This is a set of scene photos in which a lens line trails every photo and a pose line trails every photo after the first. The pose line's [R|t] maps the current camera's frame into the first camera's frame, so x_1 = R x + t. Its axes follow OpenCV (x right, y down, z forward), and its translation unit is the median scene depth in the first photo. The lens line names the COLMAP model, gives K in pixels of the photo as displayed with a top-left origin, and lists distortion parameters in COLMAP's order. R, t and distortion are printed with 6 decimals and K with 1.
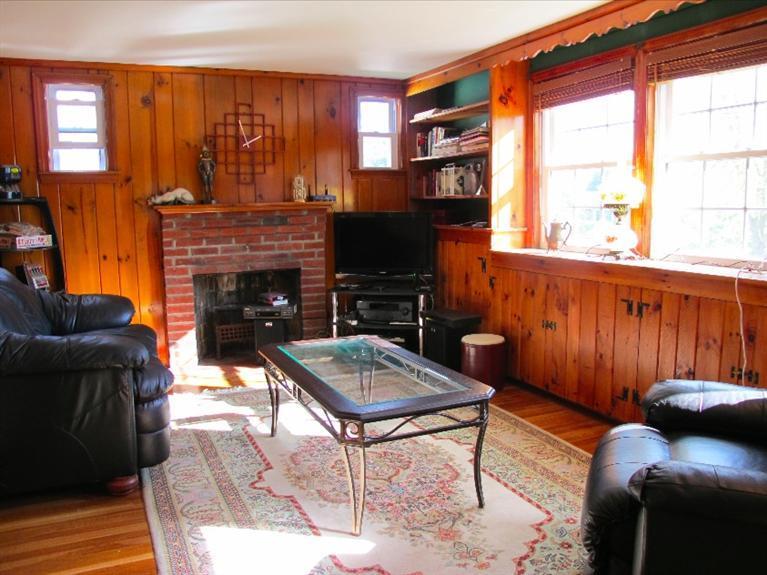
lens RADIAL K [[642.9, 0, 383.5], [0, 642.9, 287.5], [0, 0, 1]] dist [-0.149194, 0.112876]
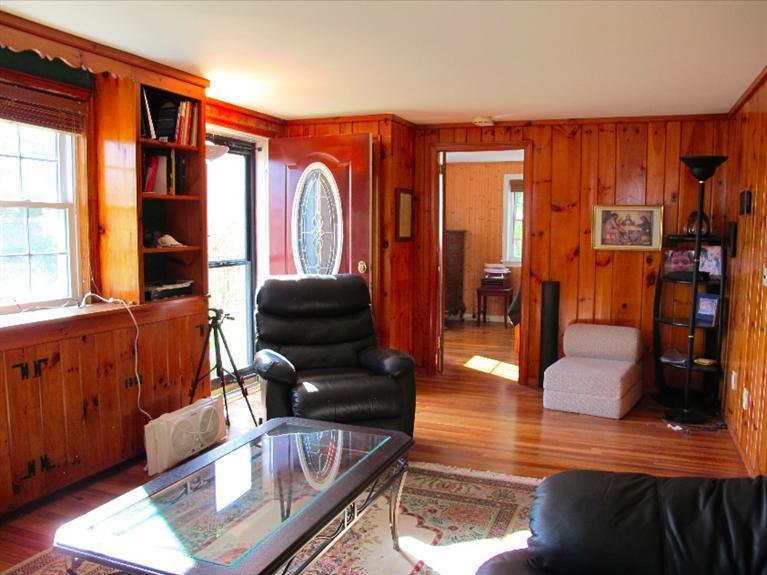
lens RADIAL K [[642.9, 0, 383.5], [0, 642.9, 287.5], [0, 0, 1]] dist [-0.149194, 0.112876]
pose [[-0.697656, -0.063330, 0.713629, -0.598948], [0.092856, 0.979691, 0.177719, -0.200181], [-0.710390, 0.190252, -0.677606, 1.266694]]
